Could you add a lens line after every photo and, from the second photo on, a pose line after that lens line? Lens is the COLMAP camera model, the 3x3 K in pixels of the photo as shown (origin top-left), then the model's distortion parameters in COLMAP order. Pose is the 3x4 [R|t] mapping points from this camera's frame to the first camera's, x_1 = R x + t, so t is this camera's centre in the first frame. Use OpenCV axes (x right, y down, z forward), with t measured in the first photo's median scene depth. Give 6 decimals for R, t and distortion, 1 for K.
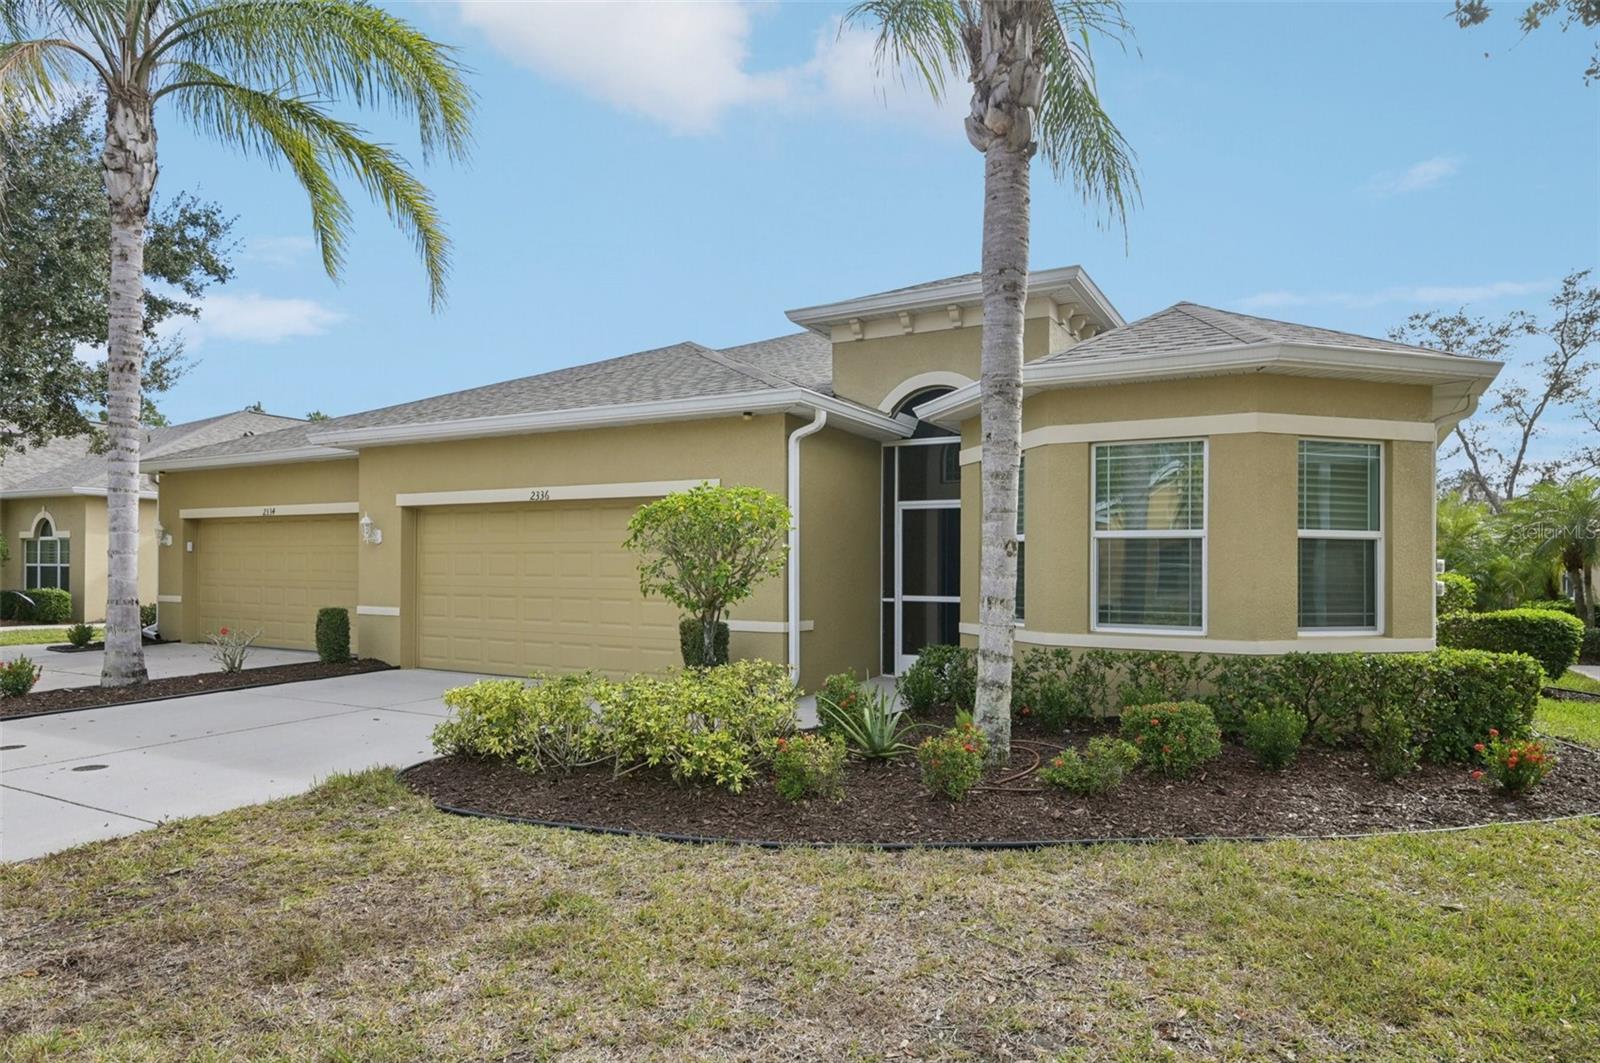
lens RADIAL K [[908.5, 0, 829.4], [0, 908.5, 560.1], [0, 0, 1]] dist [0.001662, 0.000408]
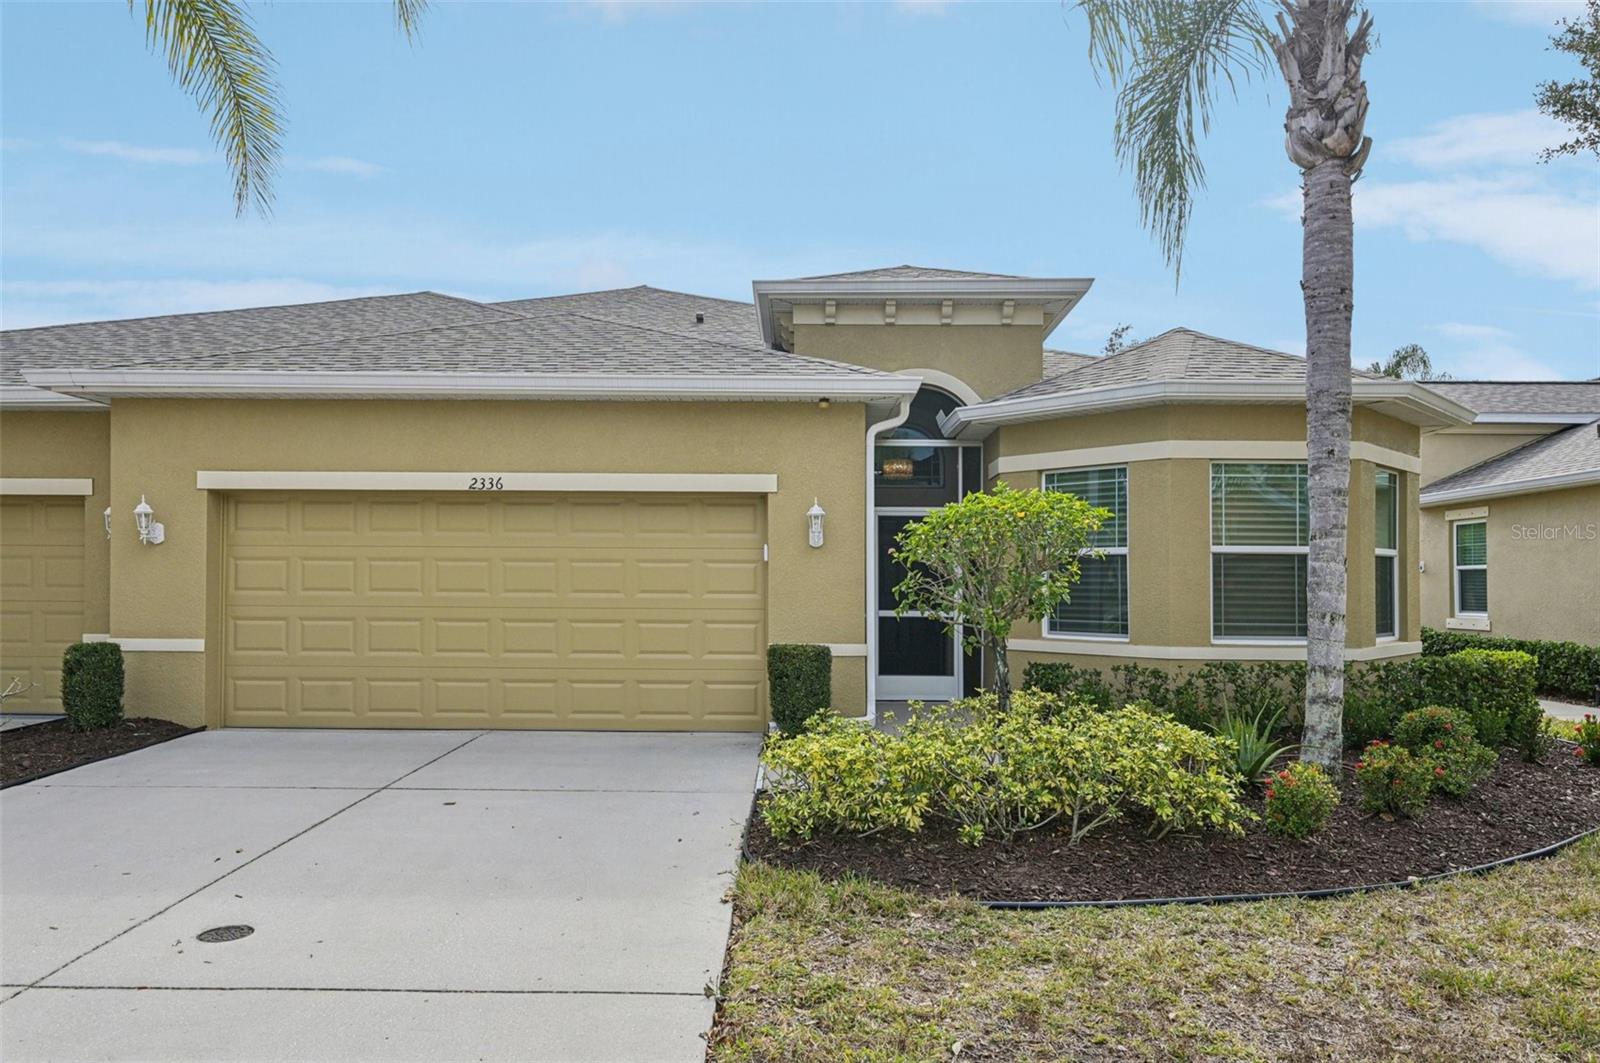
lens RADIAL K [[986.6, 0, 800.1], [0, 986.6, 553.3], [0, 0, 1]] dist [-0.001701, -0.001649]
pose [[0.890373, 0.011591, 0.455084, -0.471287], [-0.005299, 0.999872, -0.015099, -0.003134], [-0.455201, 0.011032, 0.890320, 0.167700]]
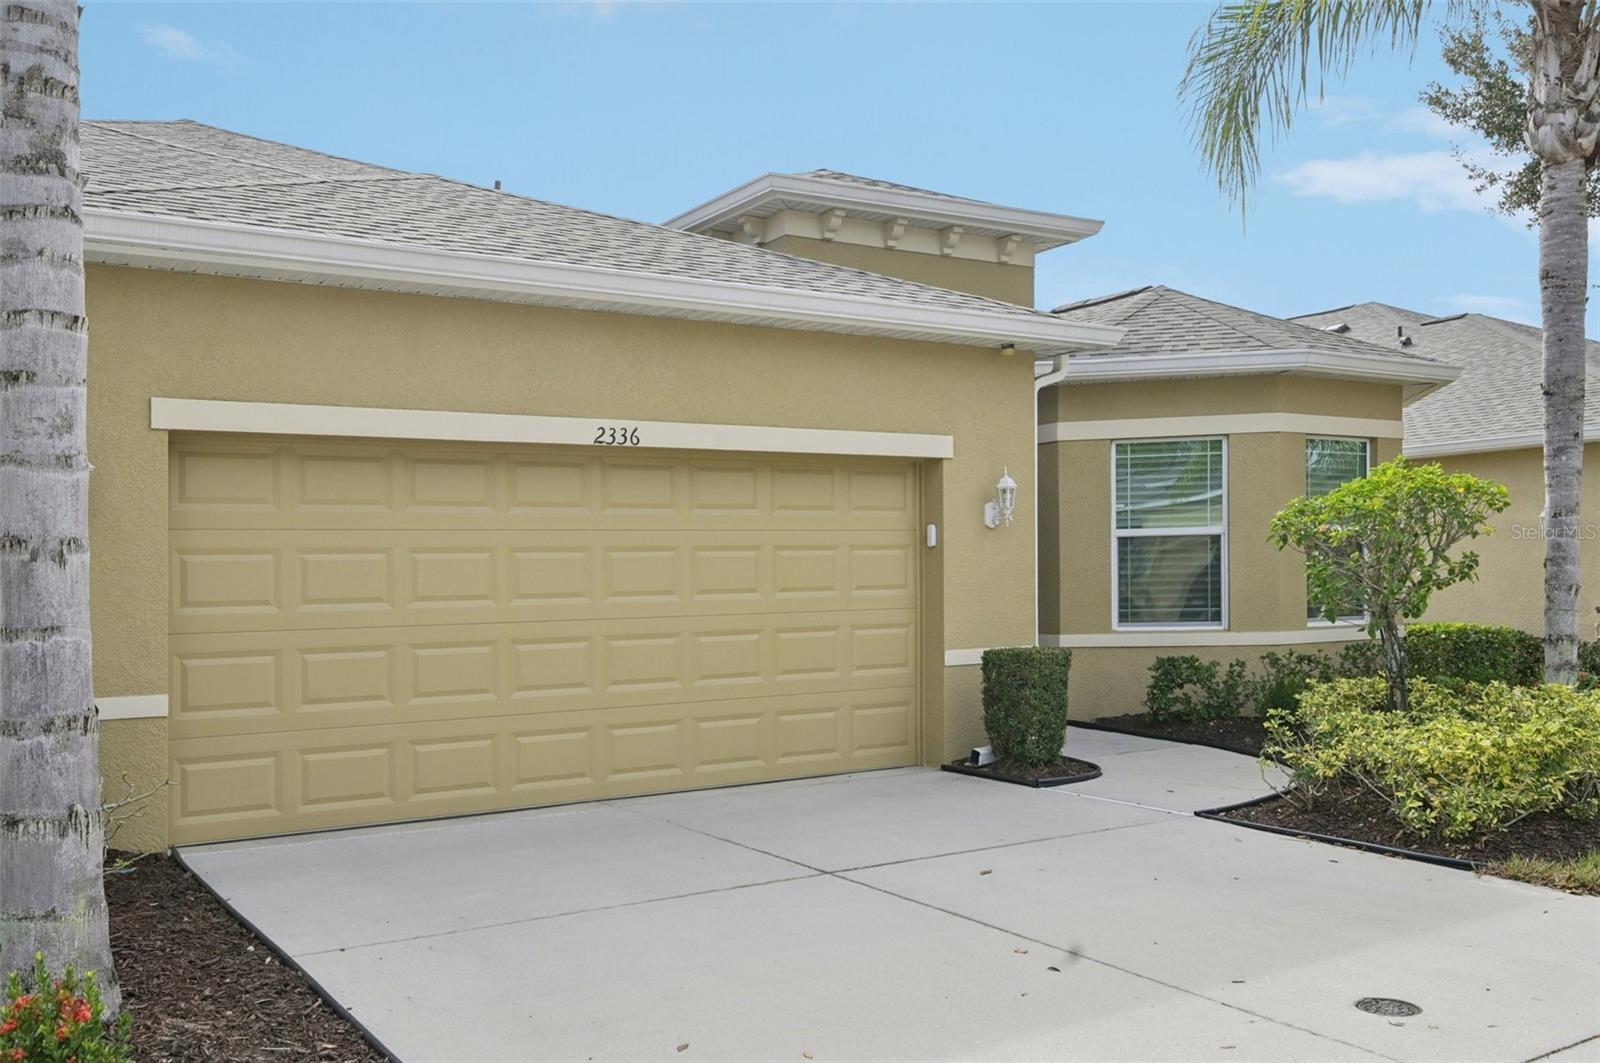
lens RADIAL K [[1400.7, 0, 799.2], [0, 1400.7, 561.1], [0, 0, 1]] dist [0.022719, 0.017660]
pose [[0.502716, -0.008103, 0.864413, -0.970966], [0.013475, 0.999908, 0.001537, -0.001474], [-0.864346, 0.010875, 0.502779, 0.538076]]
